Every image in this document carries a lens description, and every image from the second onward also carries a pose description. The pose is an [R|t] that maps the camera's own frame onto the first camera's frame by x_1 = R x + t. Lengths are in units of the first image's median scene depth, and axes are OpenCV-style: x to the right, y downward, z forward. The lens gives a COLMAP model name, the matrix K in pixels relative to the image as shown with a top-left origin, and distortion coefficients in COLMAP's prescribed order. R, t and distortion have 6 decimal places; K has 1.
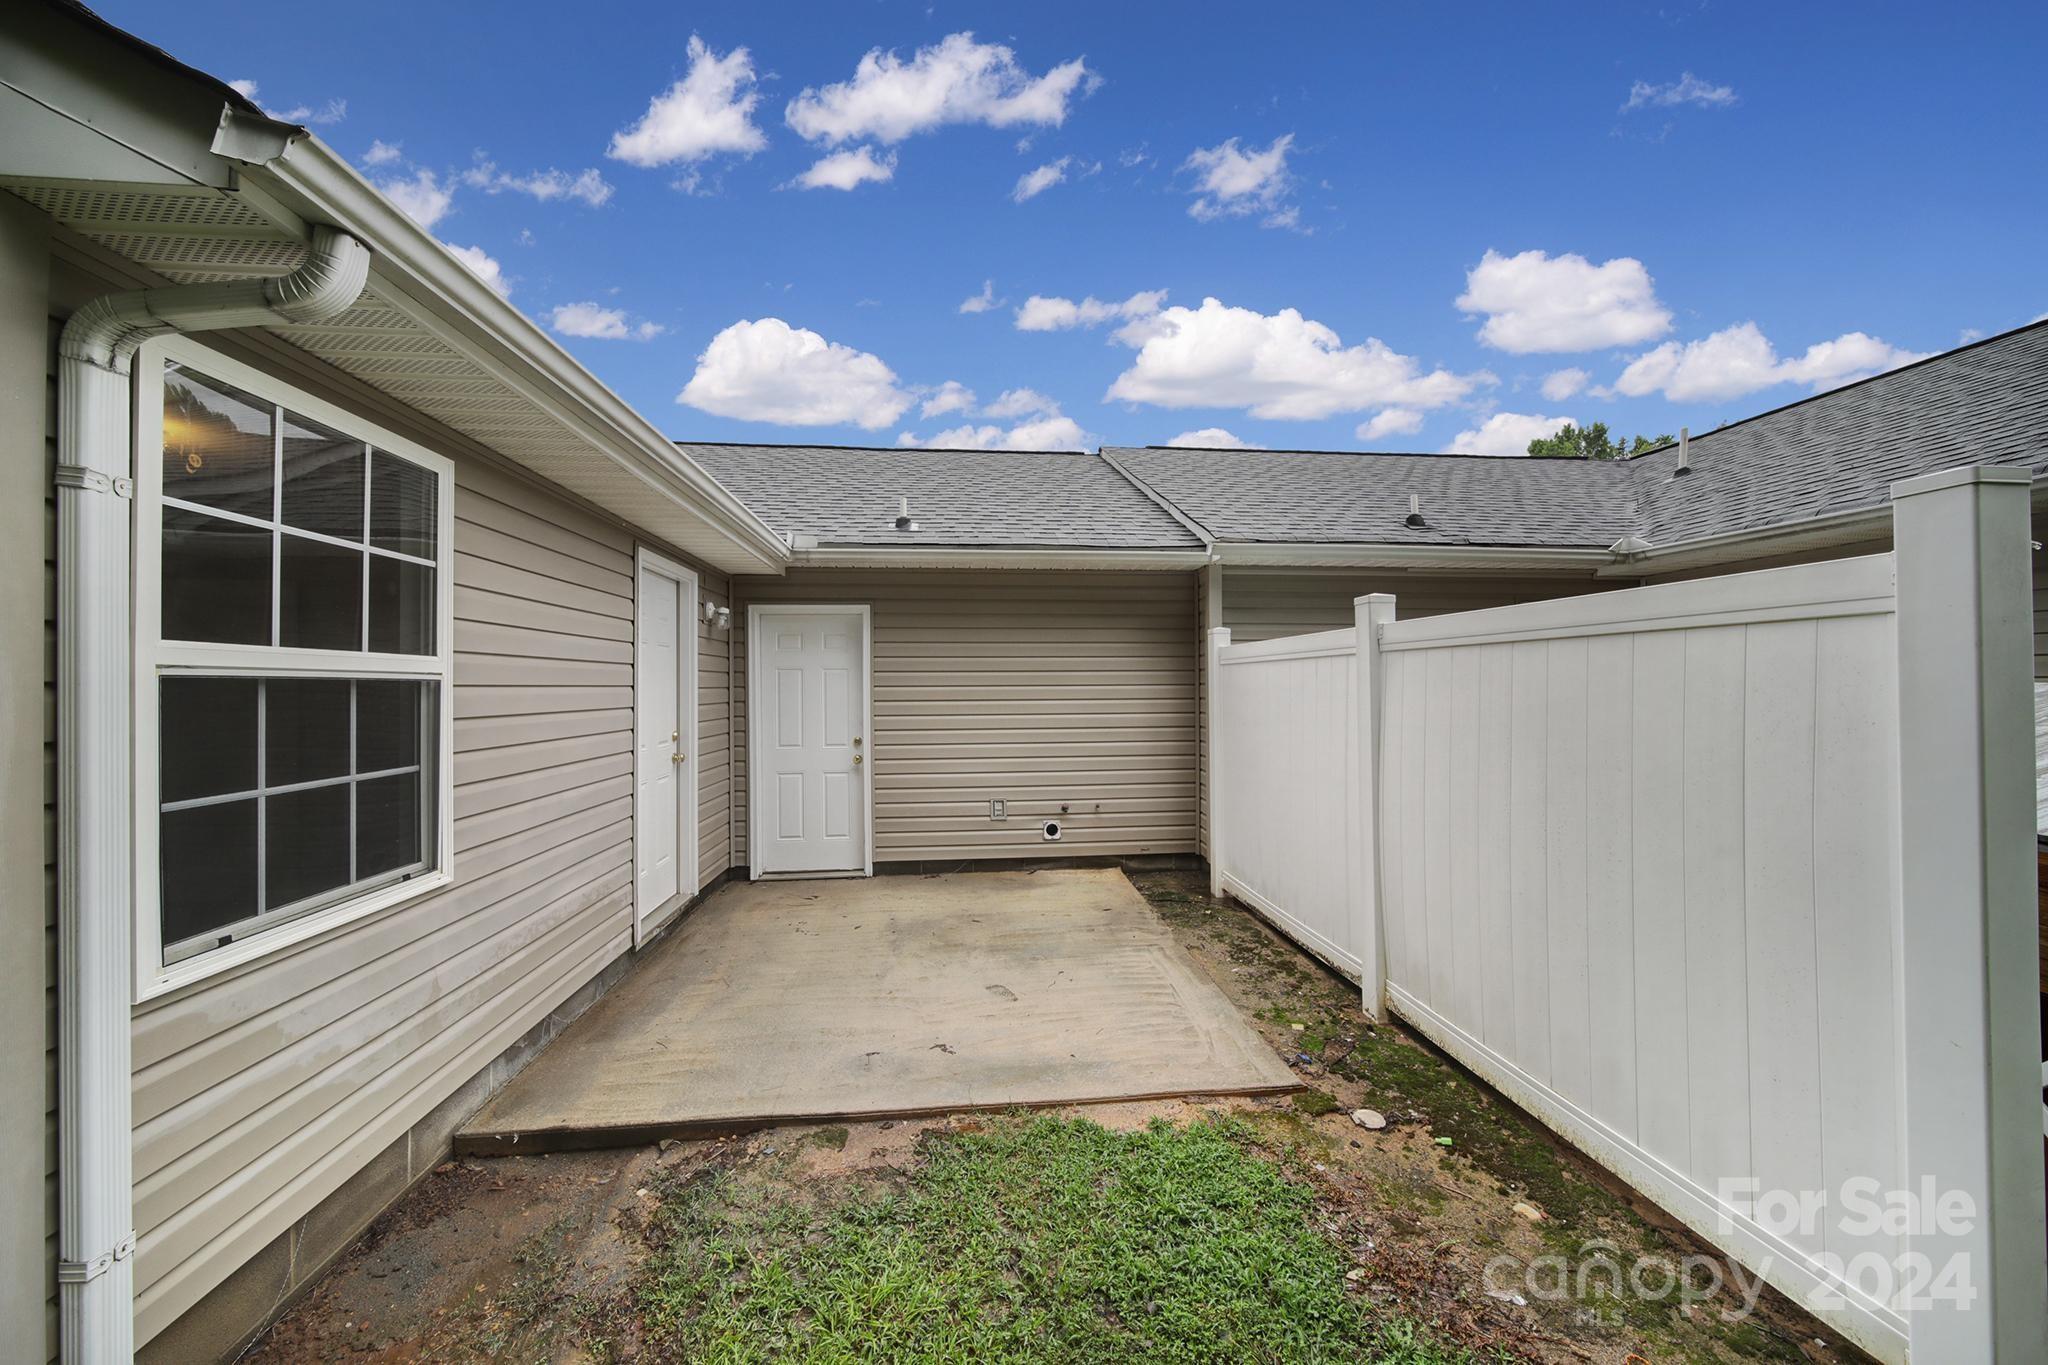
lens RADIAL K [[720.7, 0, 1024.0], [0, 720.7, 679.2], [0, 0, 1]] dist [-0.002162, -0.000055]
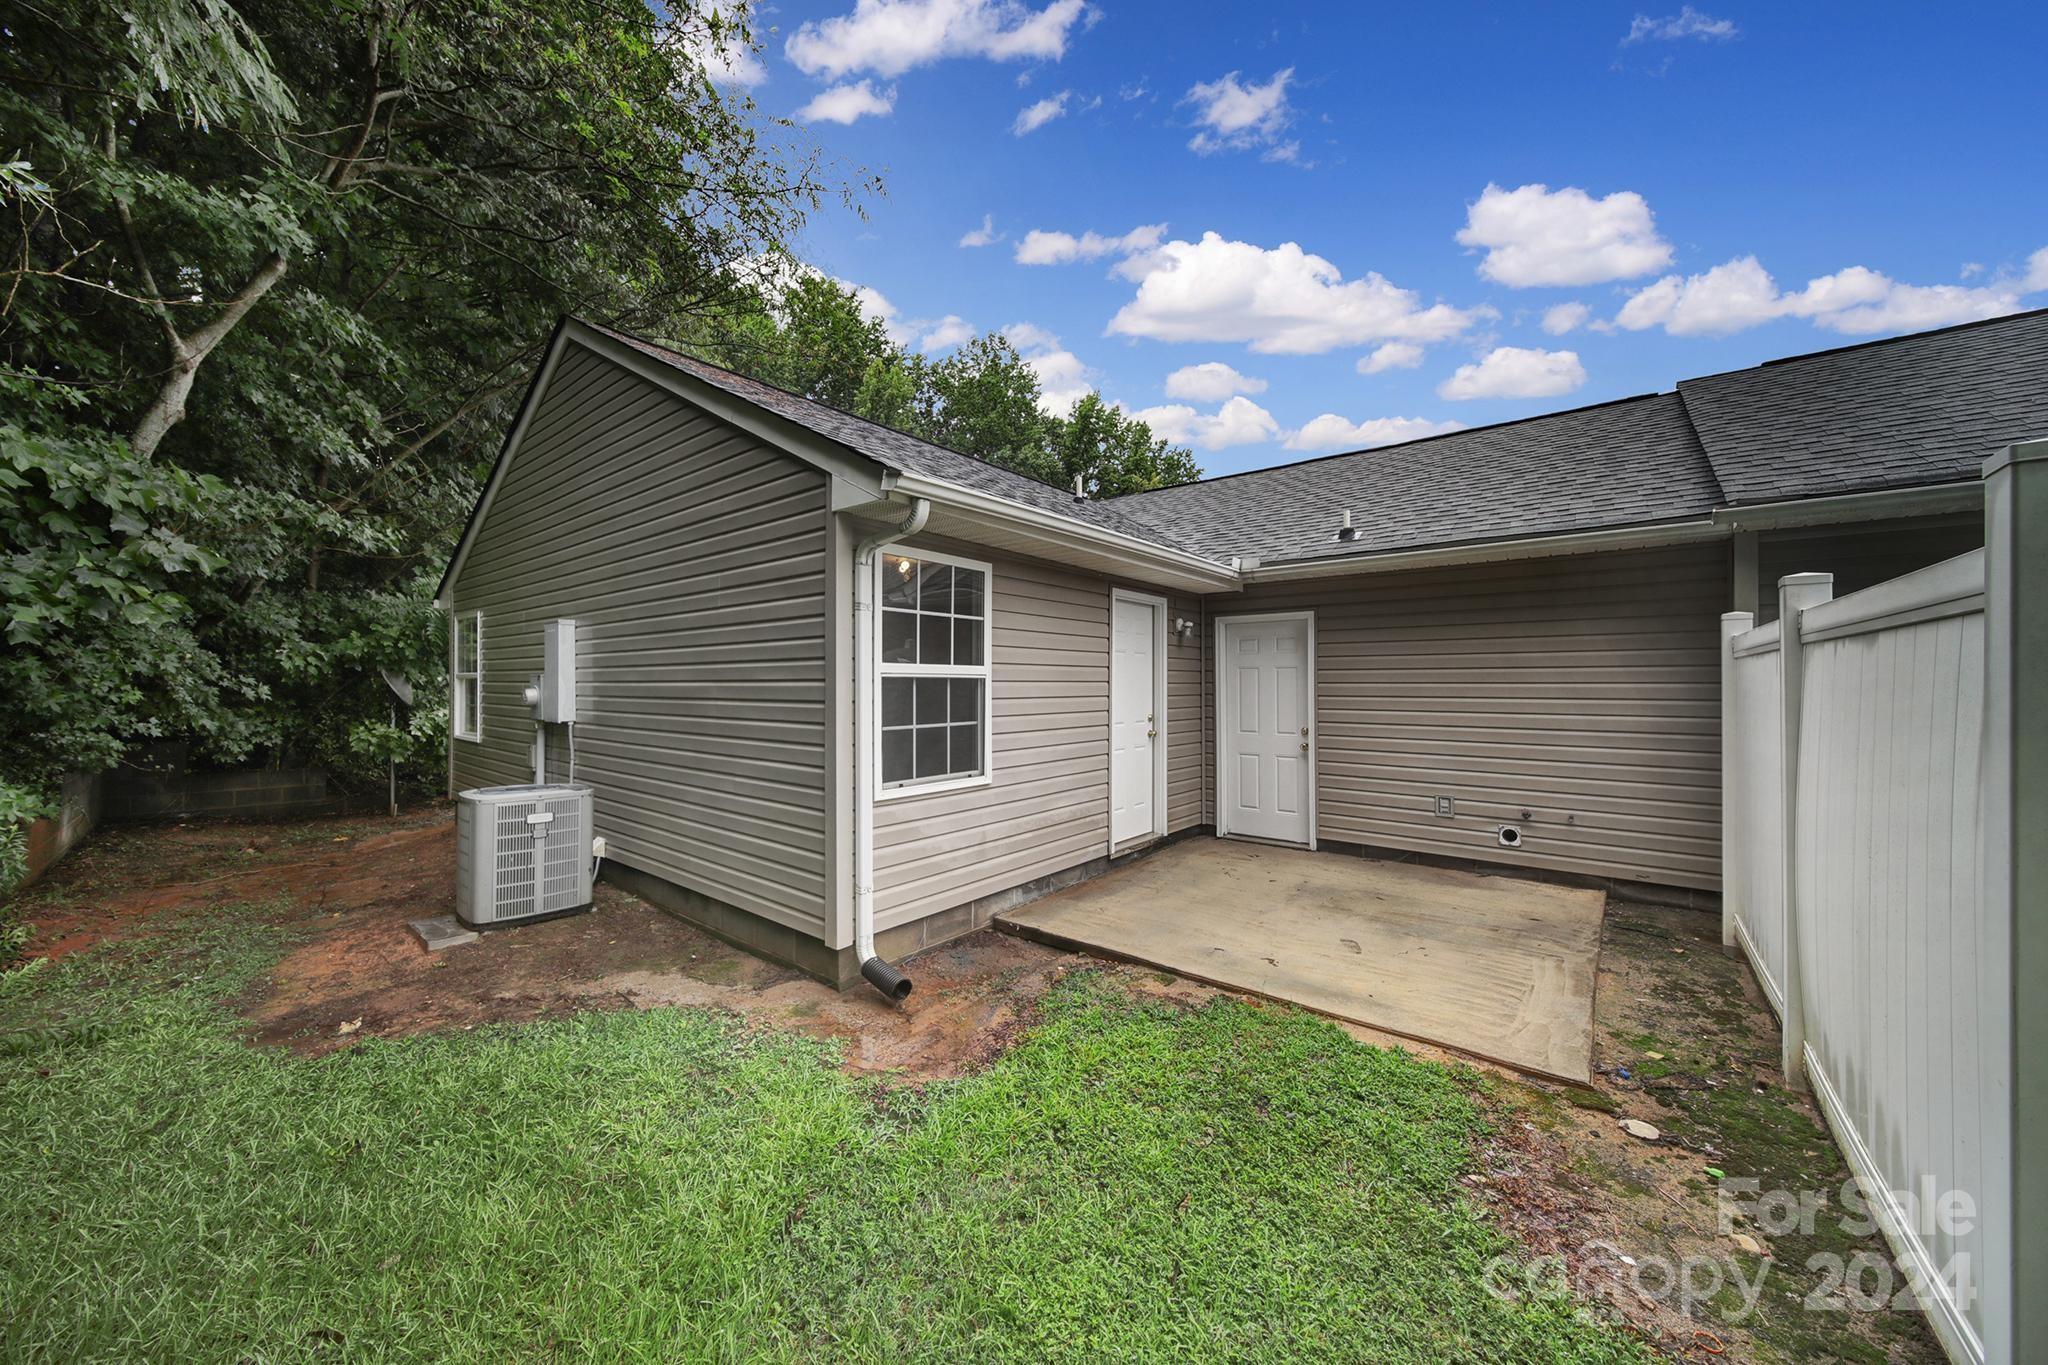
lens RADIAL K [[720.7, 0, 1020.1], [0, 720.7, 682.0], [0, 0, 1]] dist [-0.002162, -0.000055]
pose [[0.706421, 0.005481, -0.707770, 0.535635], [0.001244, 0.999959, 0.008985, -0.004304], [0.707791, -0.007228, 0.706385, -0.260587]]
